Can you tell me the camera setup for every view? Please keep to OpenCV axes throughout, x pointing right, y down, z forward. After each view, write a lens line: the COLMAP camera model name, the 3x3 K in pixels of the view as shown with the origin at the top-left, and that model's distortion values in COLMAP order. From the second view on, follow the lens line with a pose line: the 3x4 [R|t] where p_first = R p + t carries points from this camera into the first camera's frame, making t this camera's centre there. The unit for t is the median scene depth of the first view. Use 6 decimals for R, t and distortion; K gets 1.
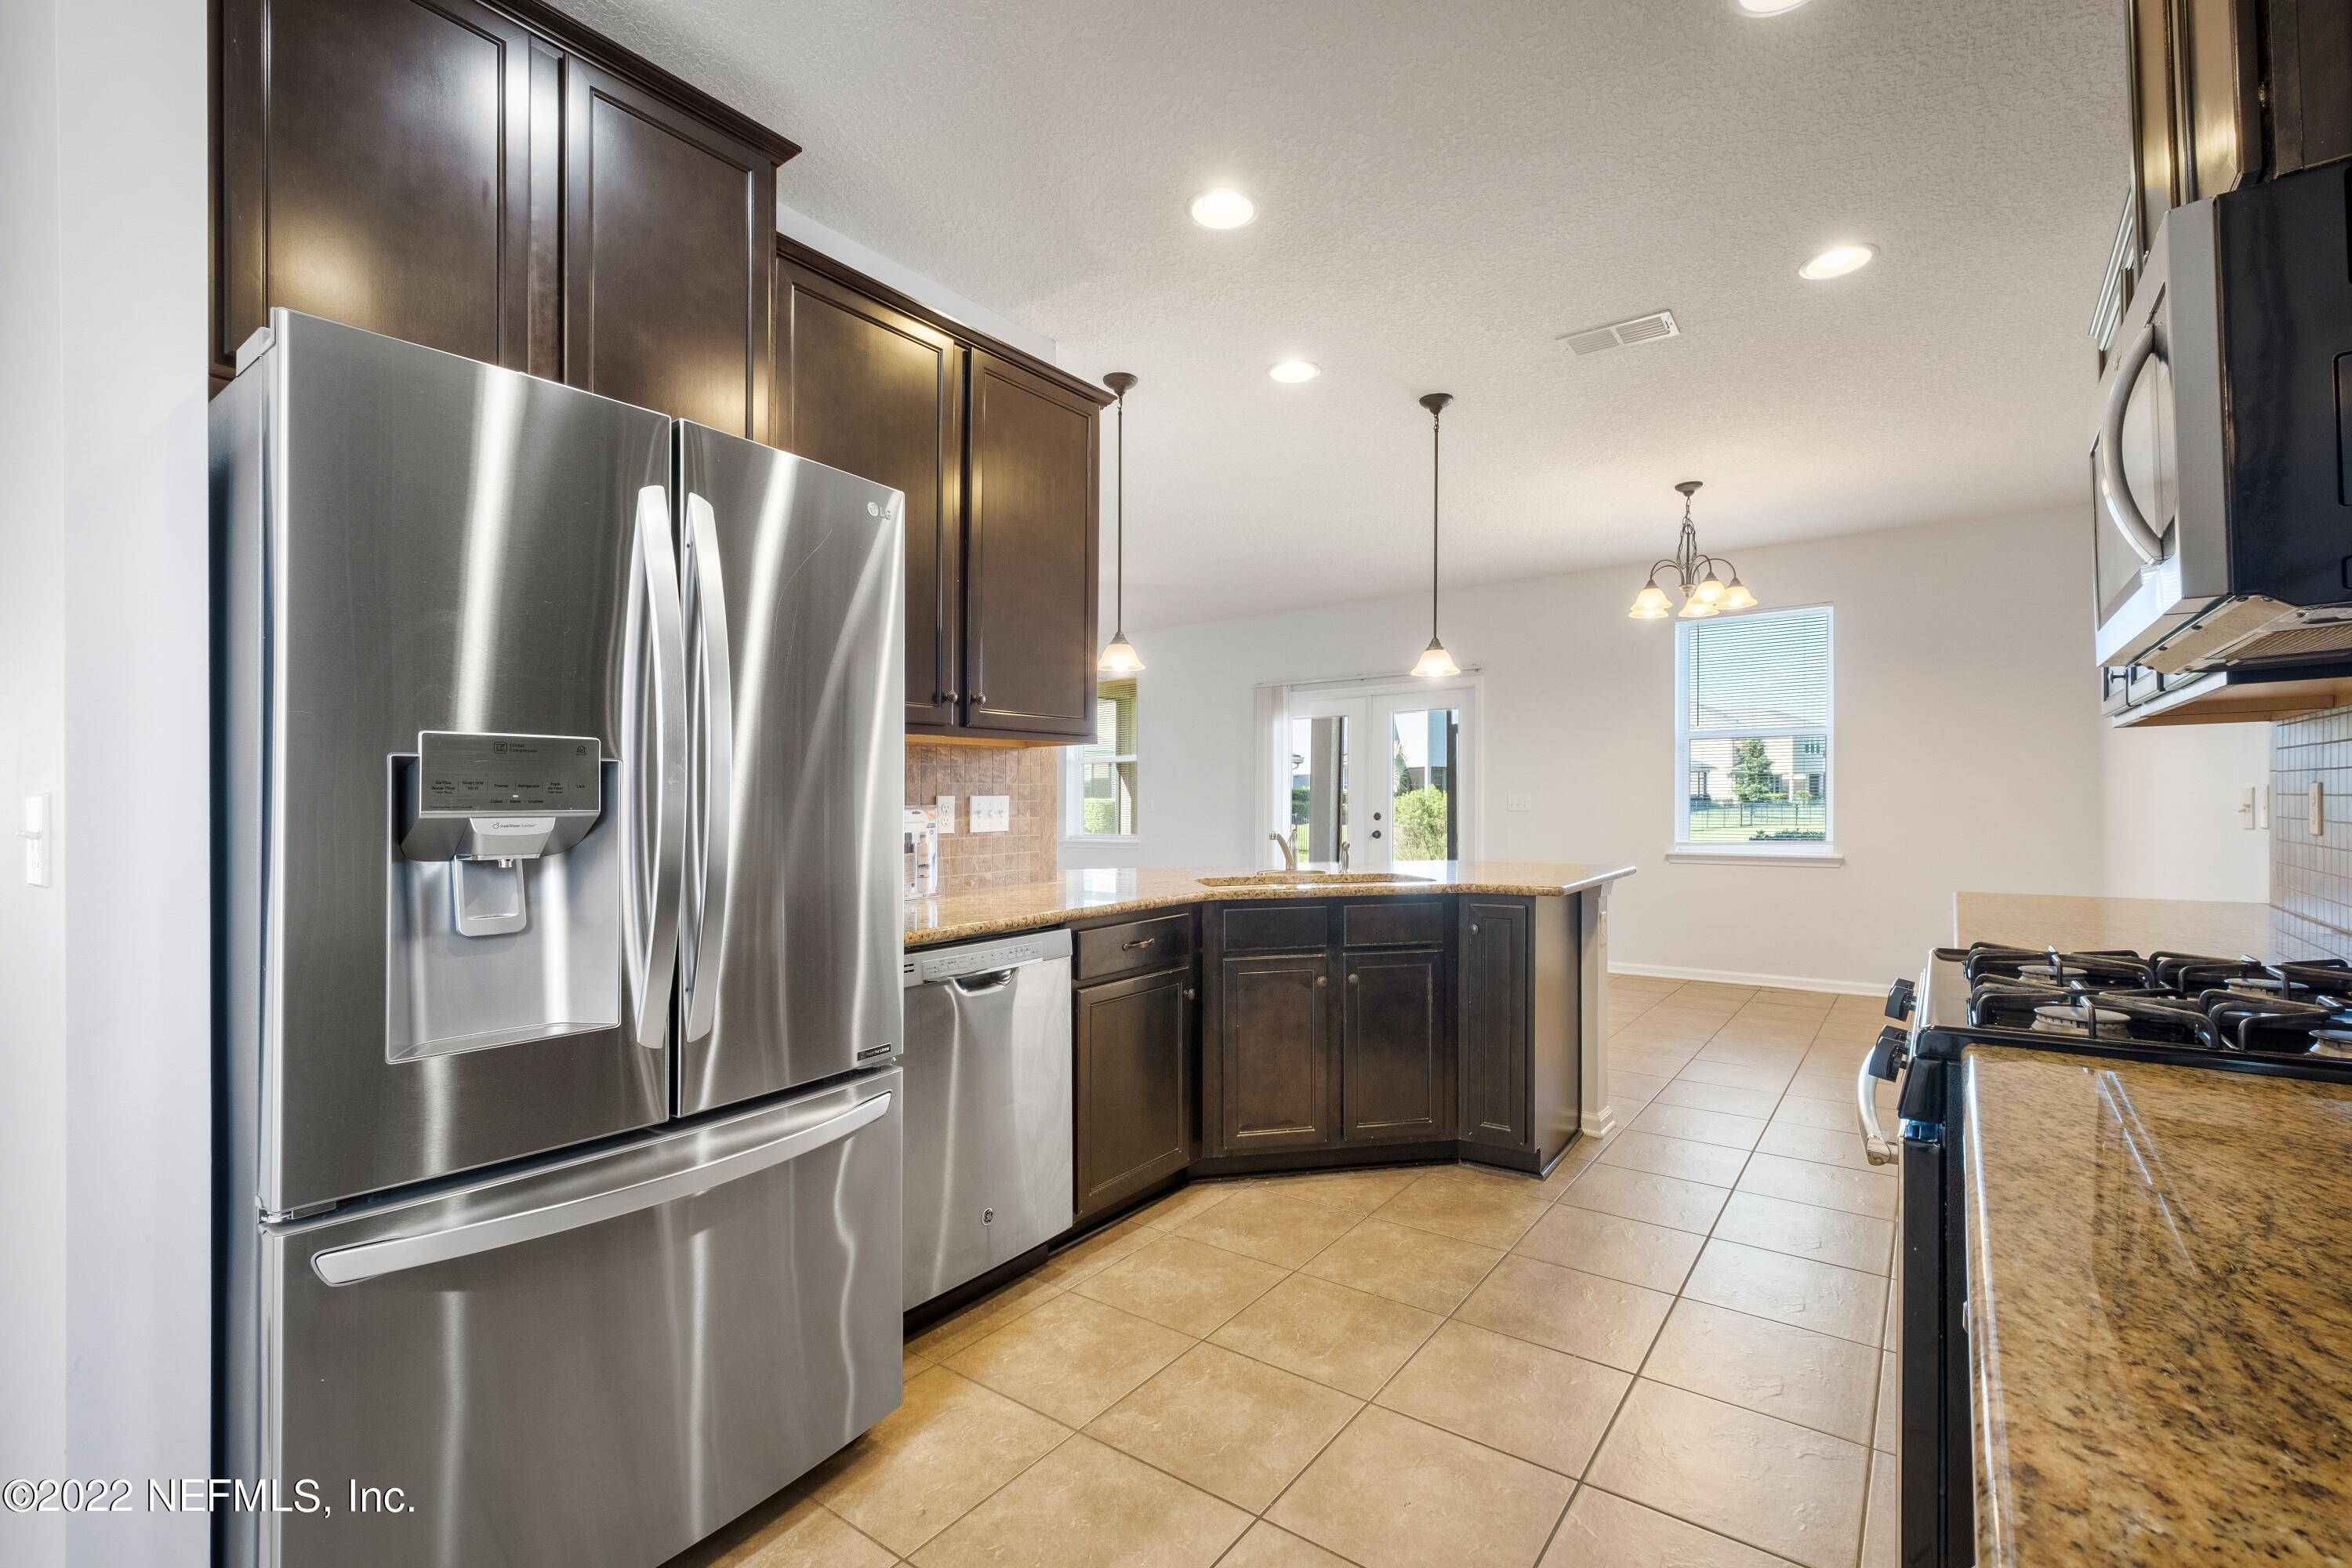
lens RADIAL K [[1026.0, 0, 1219.2], [0, 1026.0, 797.0], [0, 0, 1]] dist [0.002285, -0.001655]
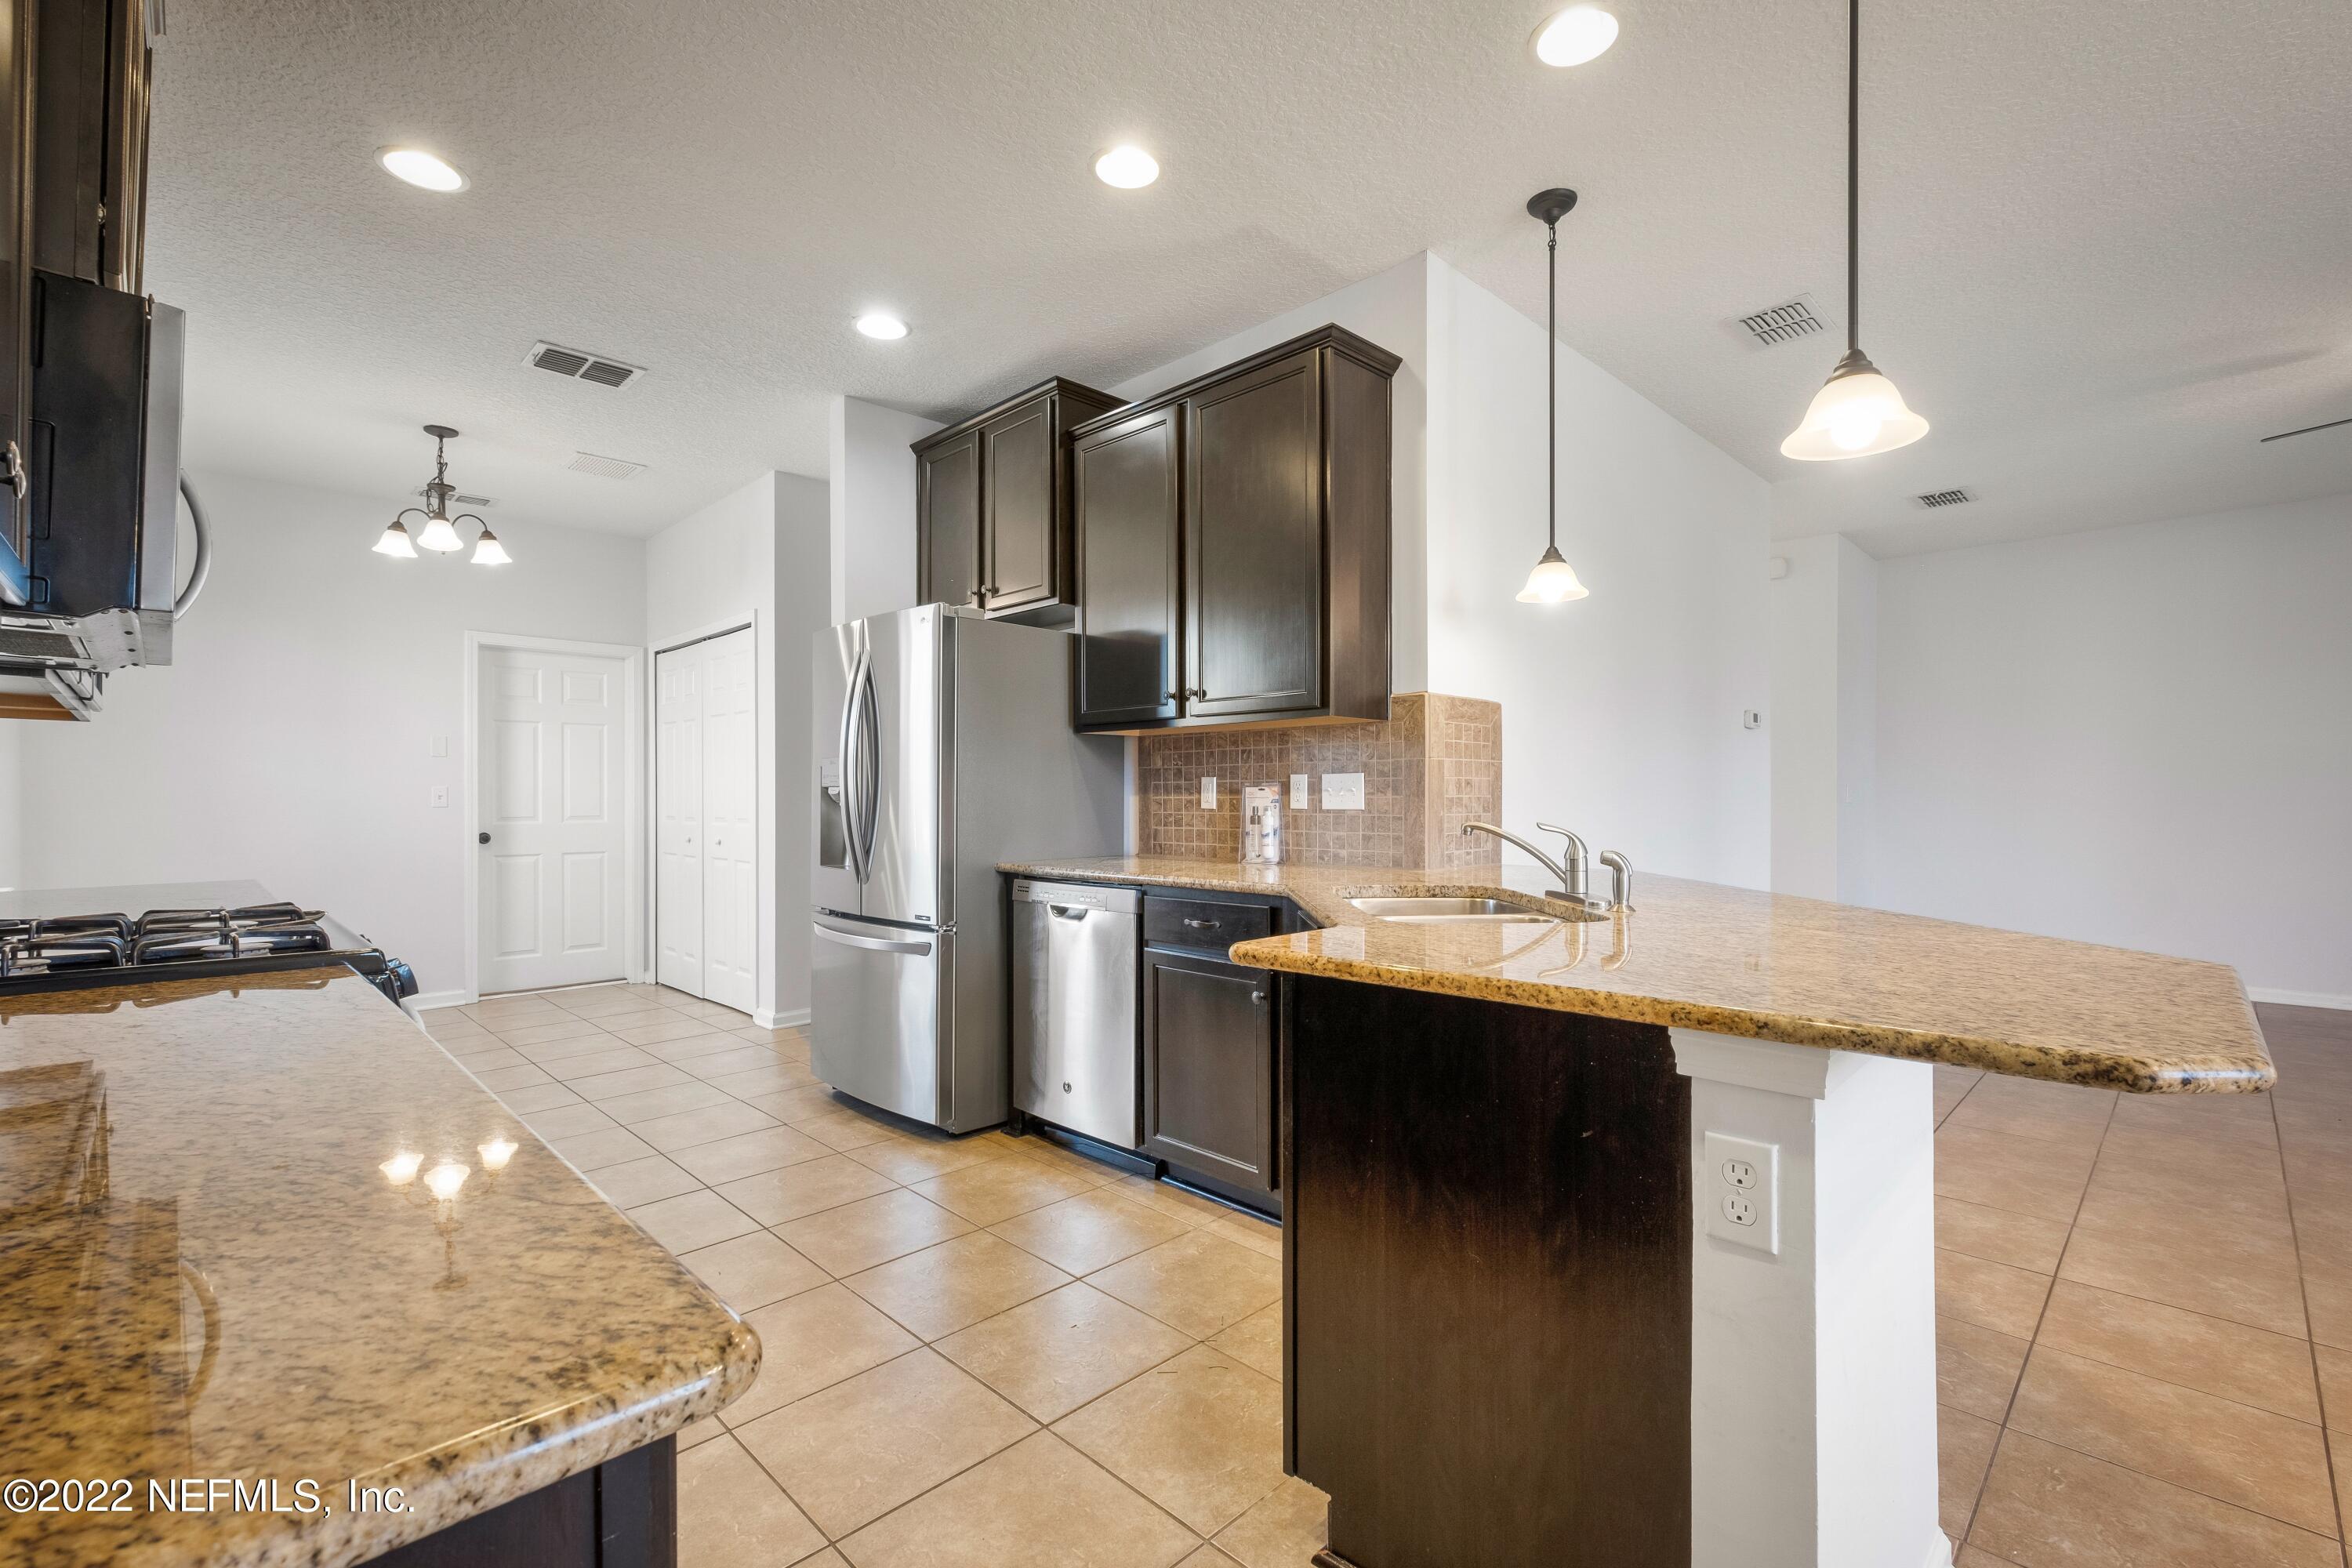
lens RADIAL K [[1026.0, 0, 1178.1], [0, 1026.0, 790.6], [0, 0, 1]] dist [0.002285, -0.001655]
pose [[-0.180442, 0.010848, -0.983526, 0.770444], [0.009846, 0.999909, 0.009222, 0.004477], [0.983536, -0.008020, -0.180533, 0.995325]]
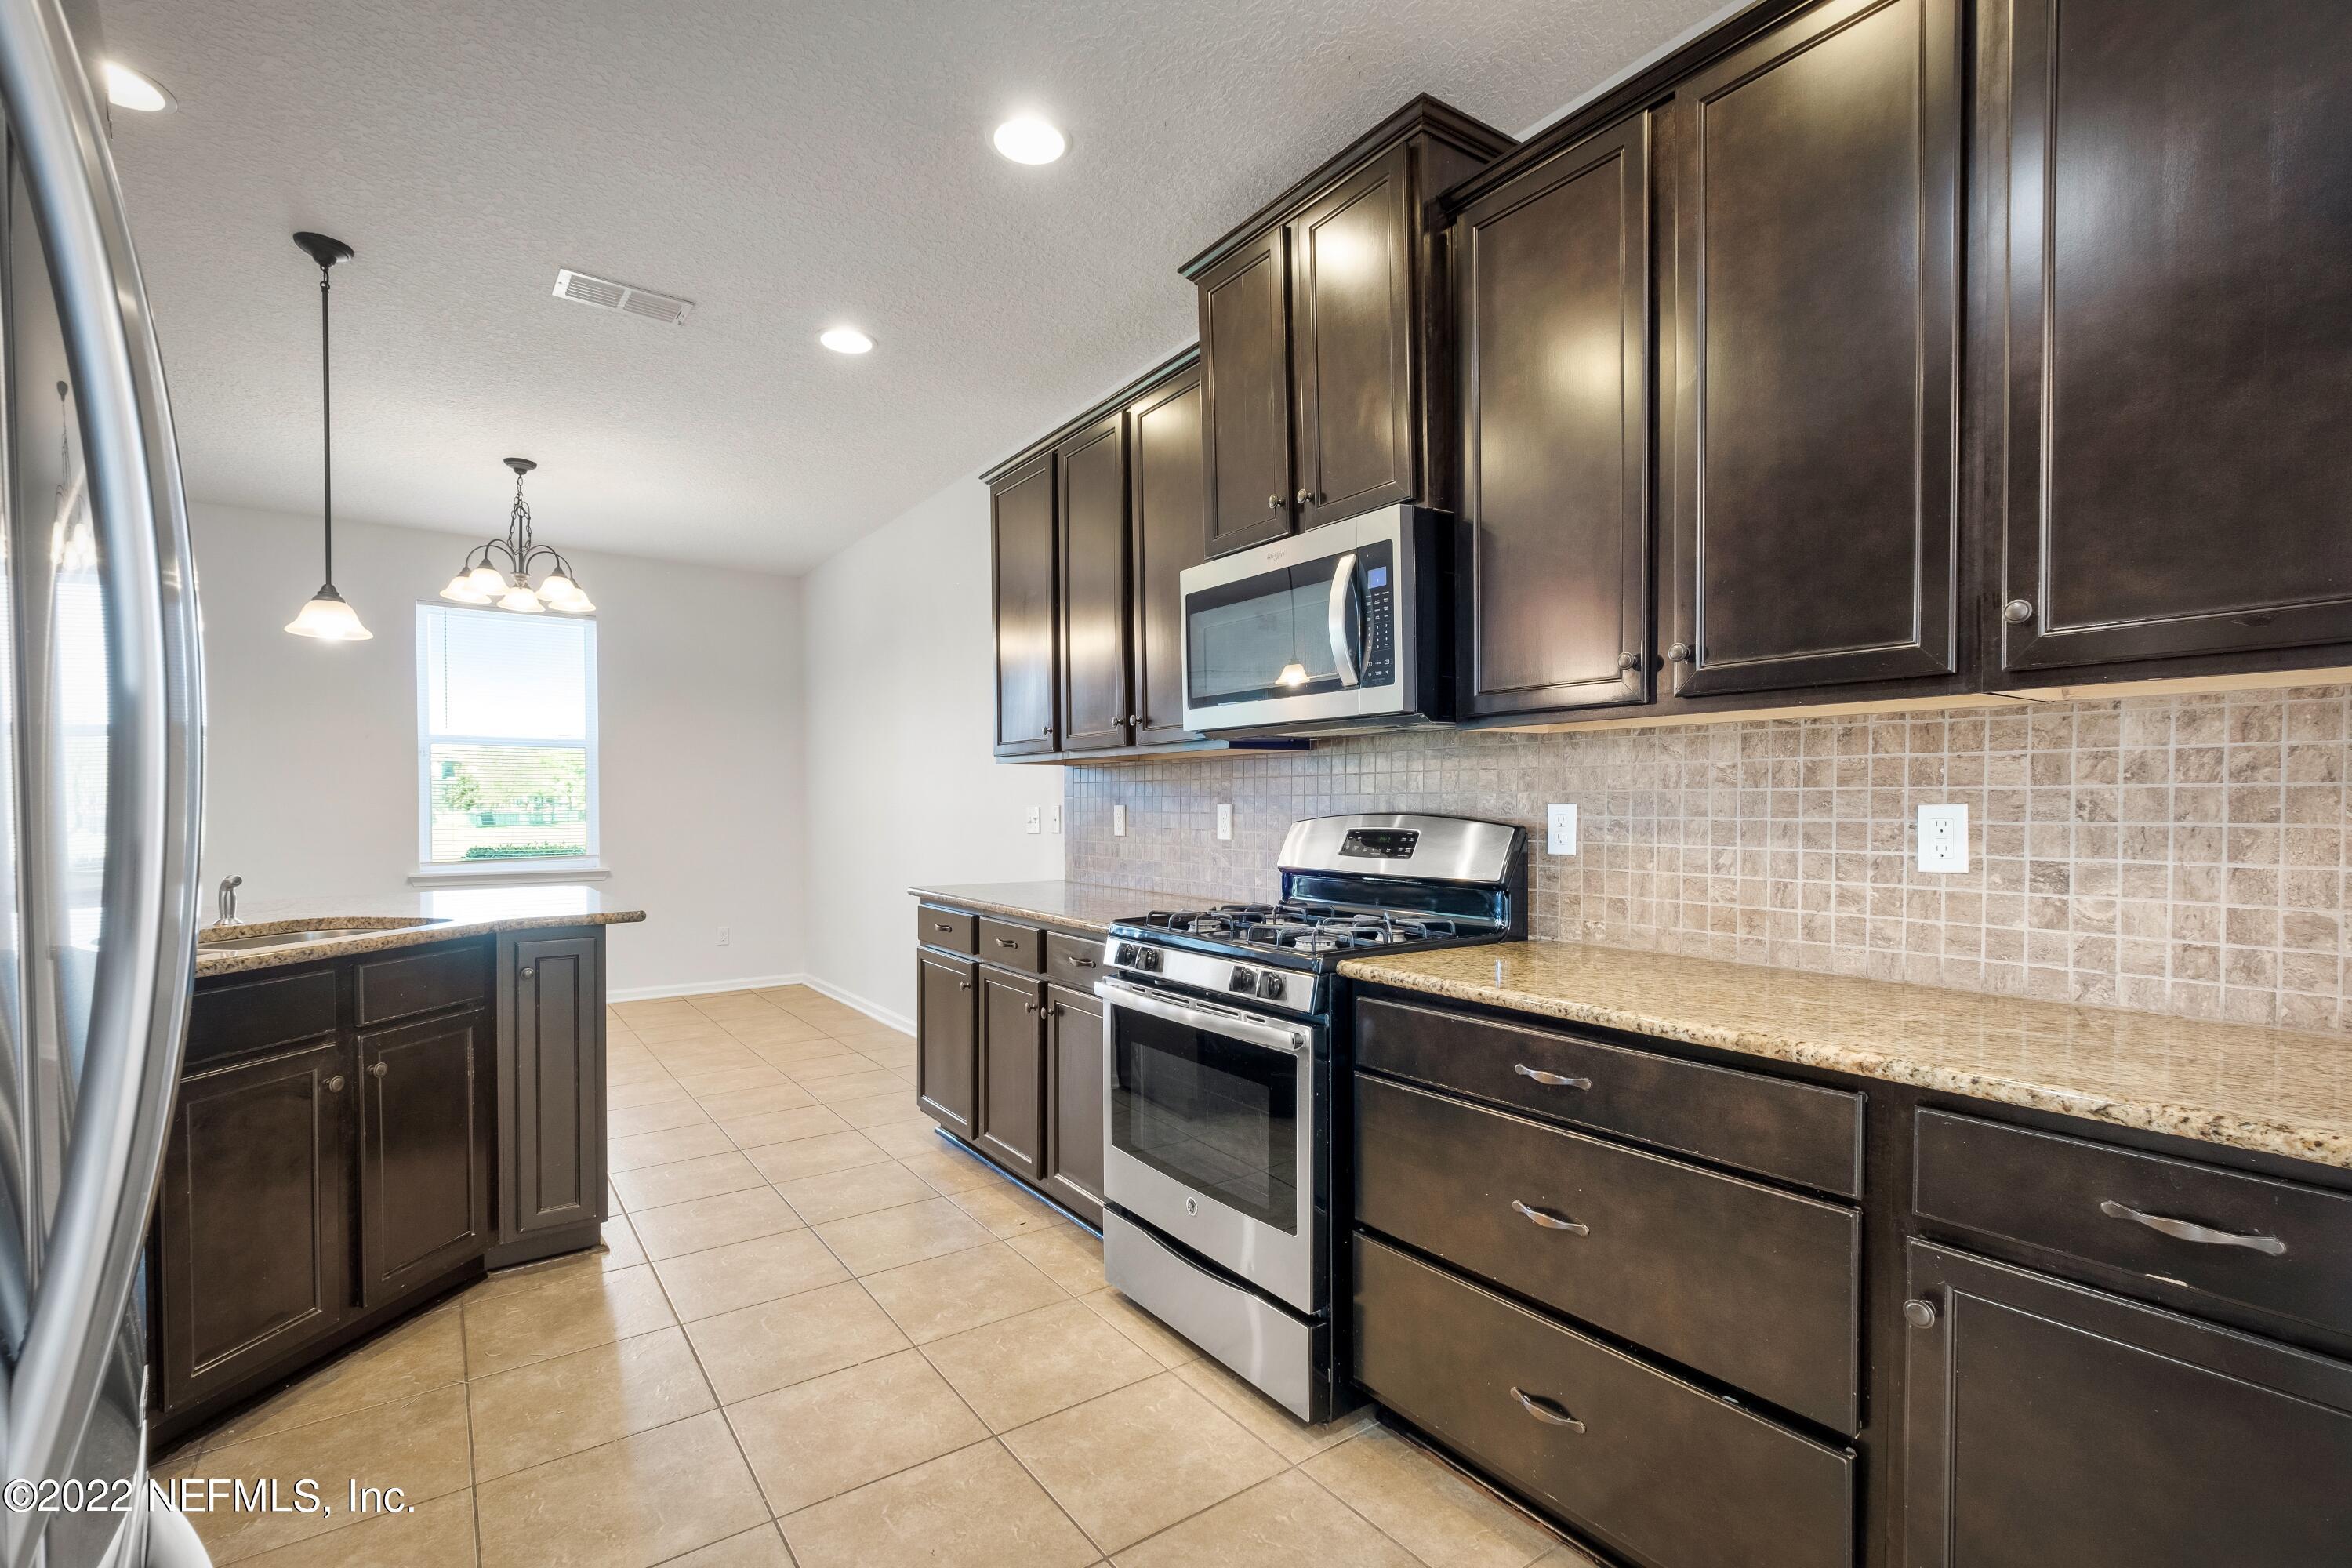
lens RADIAL K [[1026.0, 0, 1180.2], [0, 1026.0, 831.3], [0, 0, 1]] dist [0.002285, -0.001655]
pose [[0.321976, -0.014517, 0.946637, -0.336213], [-0.004040, 0.999852, 0.016707, 0.002457], [-0.946739, -0.009203, 0.321870, 0.256183]]
